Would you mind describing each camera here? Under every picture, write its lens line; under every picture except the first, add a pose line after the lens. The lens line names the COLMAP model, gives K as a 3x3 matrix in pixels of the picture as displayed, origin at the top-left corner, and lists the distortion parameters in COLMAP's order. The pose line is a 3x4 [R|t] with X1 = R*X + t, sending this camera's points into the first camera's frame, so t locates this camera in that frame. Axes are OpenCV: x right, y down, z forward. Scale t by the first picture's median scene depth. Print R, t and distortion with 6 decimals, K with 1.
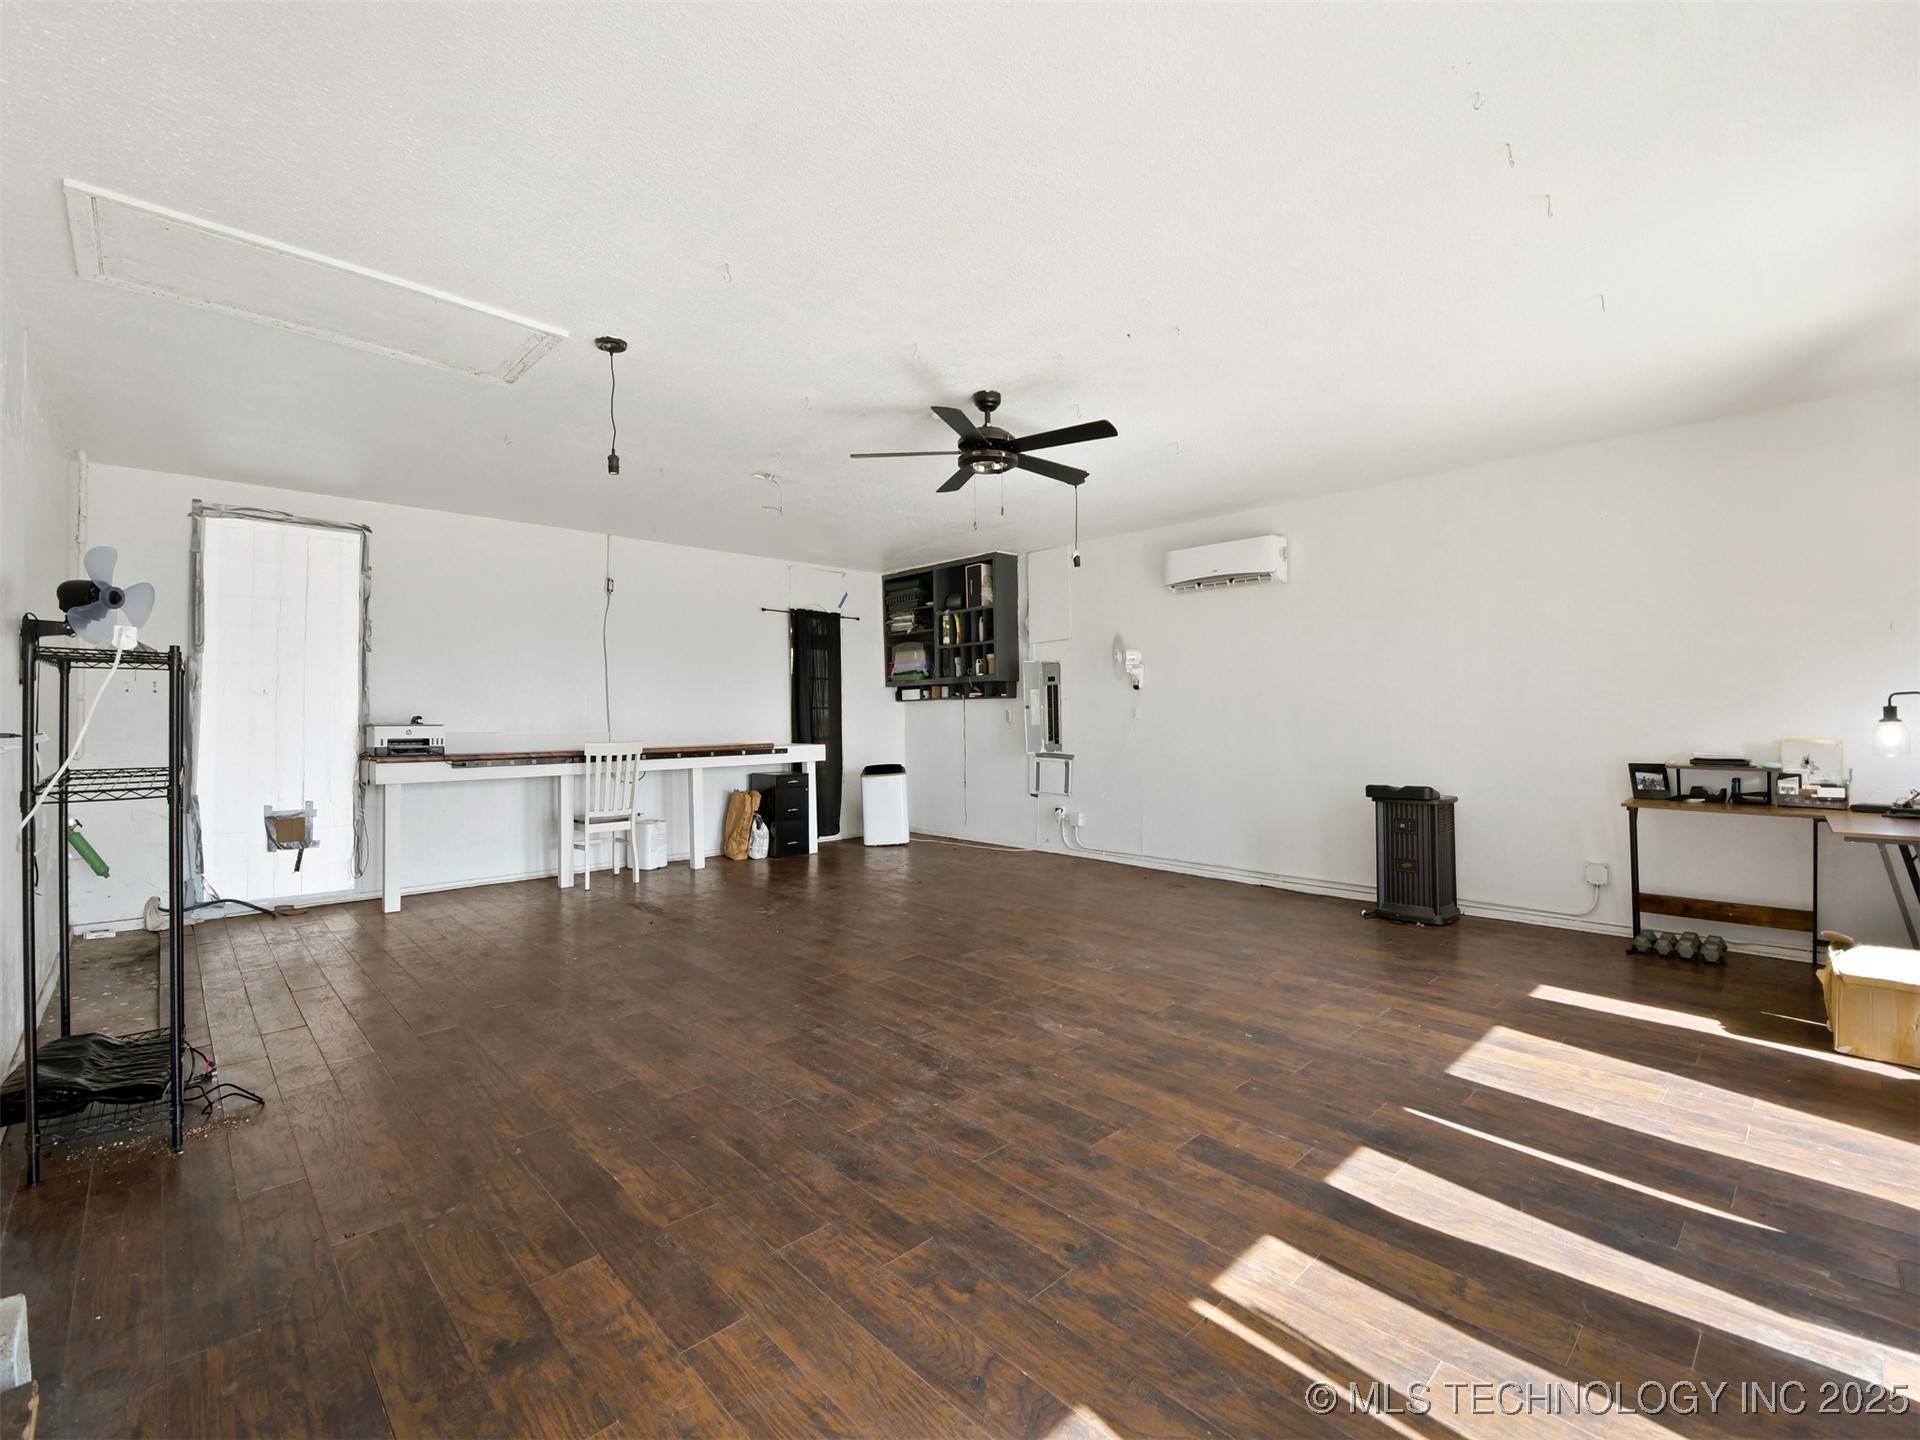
lens RADIAL K [[840.7, 0, 960.0], [0, 840.7, 720.0], [0, 0, 1]] dist [0.002120, -0.000064]
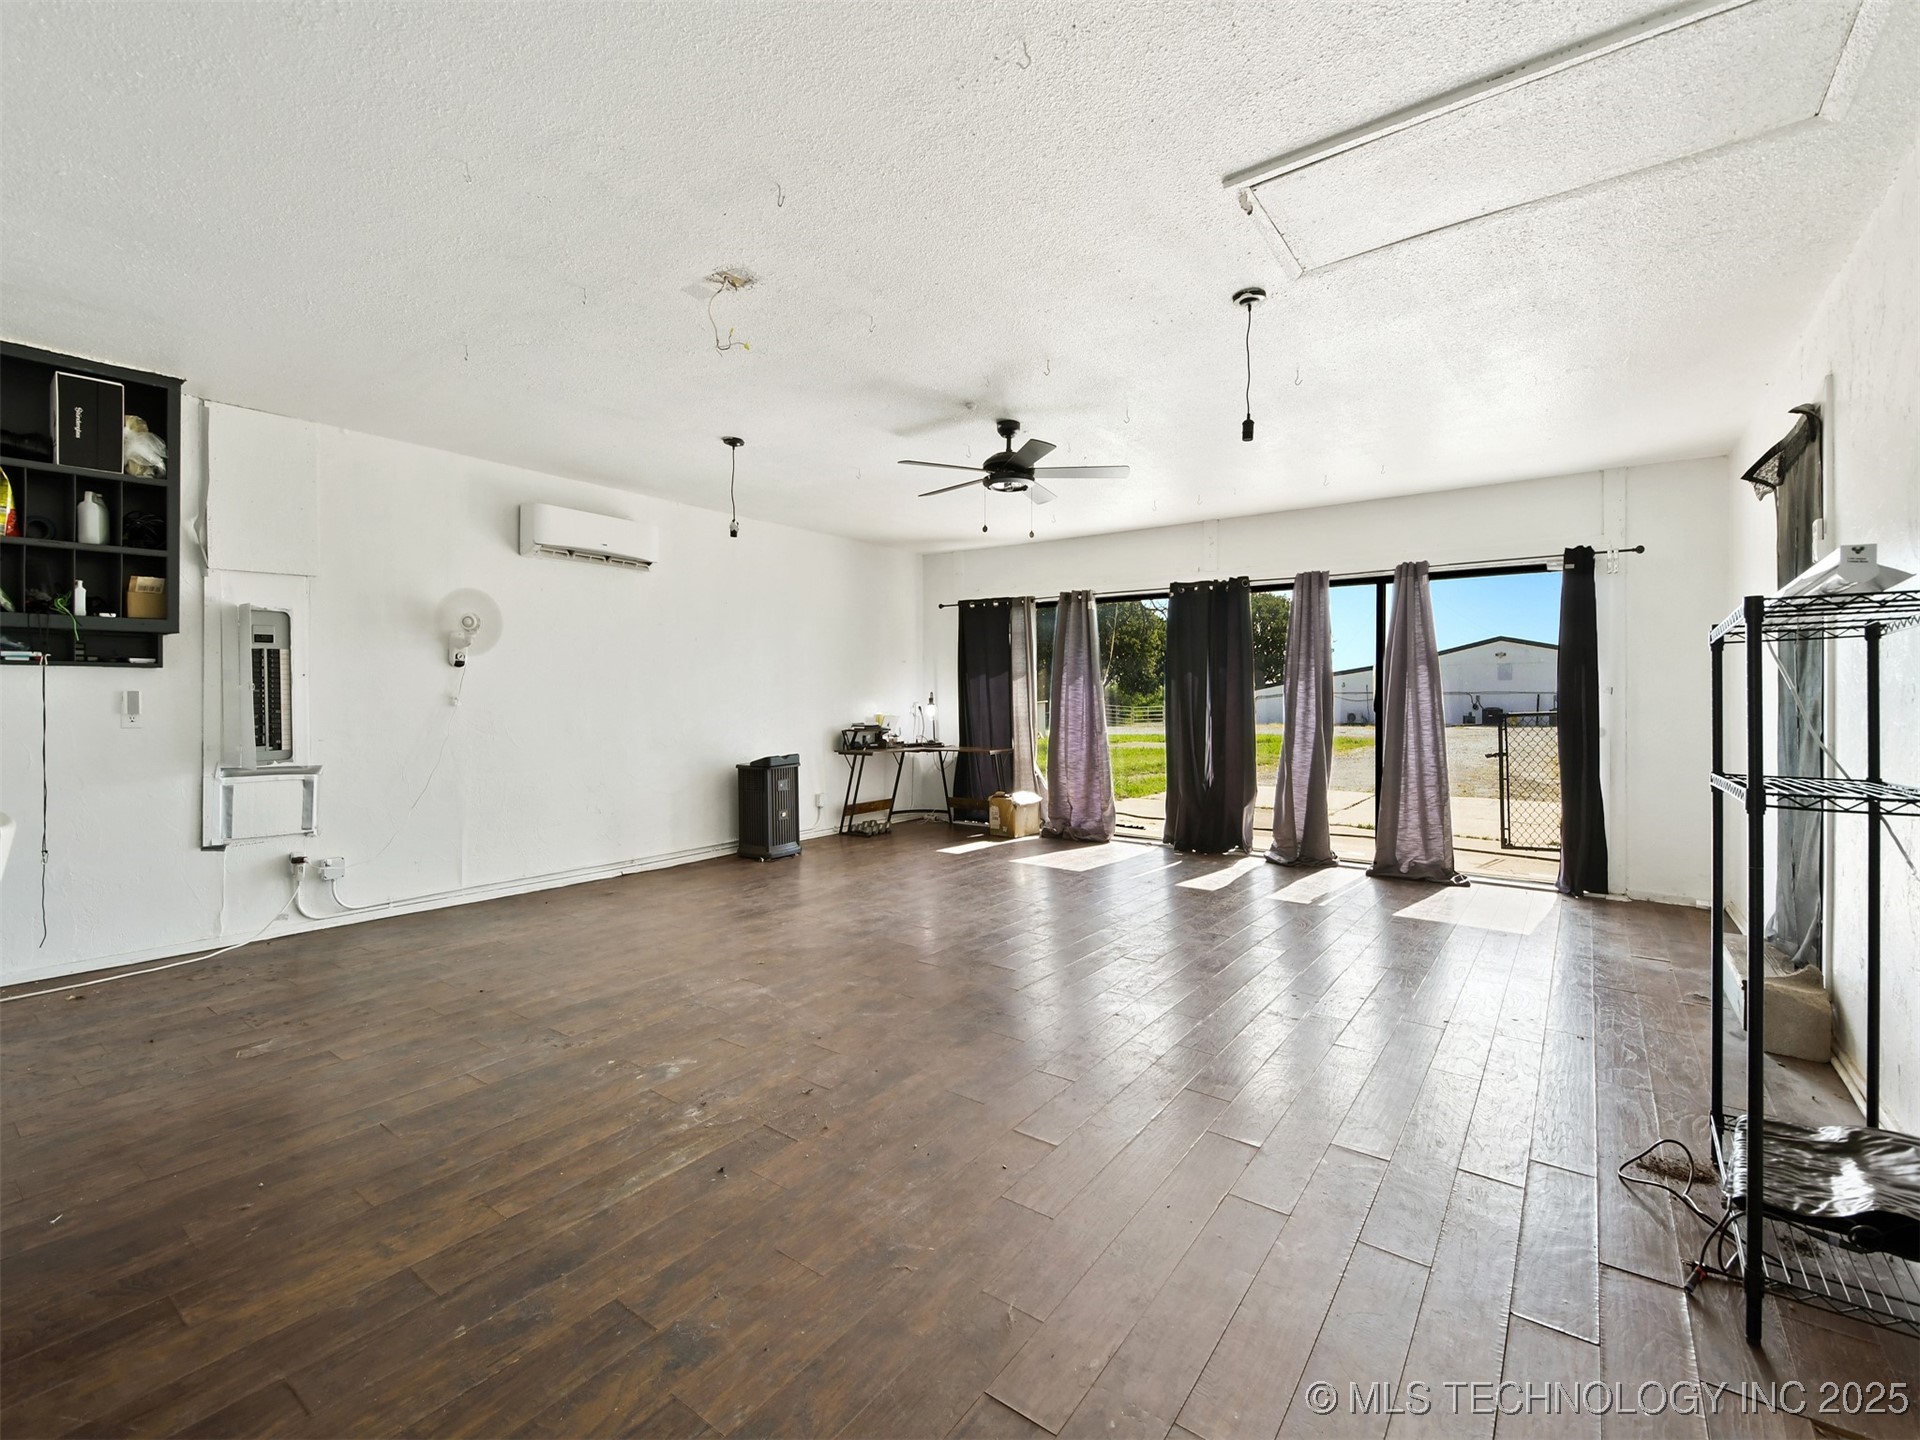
lens RADIAL K [[840.7, 0, 960.0], [0, 840.7, 720.0], [0, 0, 1]] dist [0.002120, -0.000064]
pose [[-0.173936, -0.020890, 0.984535, -0.553092], [0.005010, 0.999743, 0.022098, -0.003535], [-0.984744, 0.008776, -0.173787, 0.640013]]
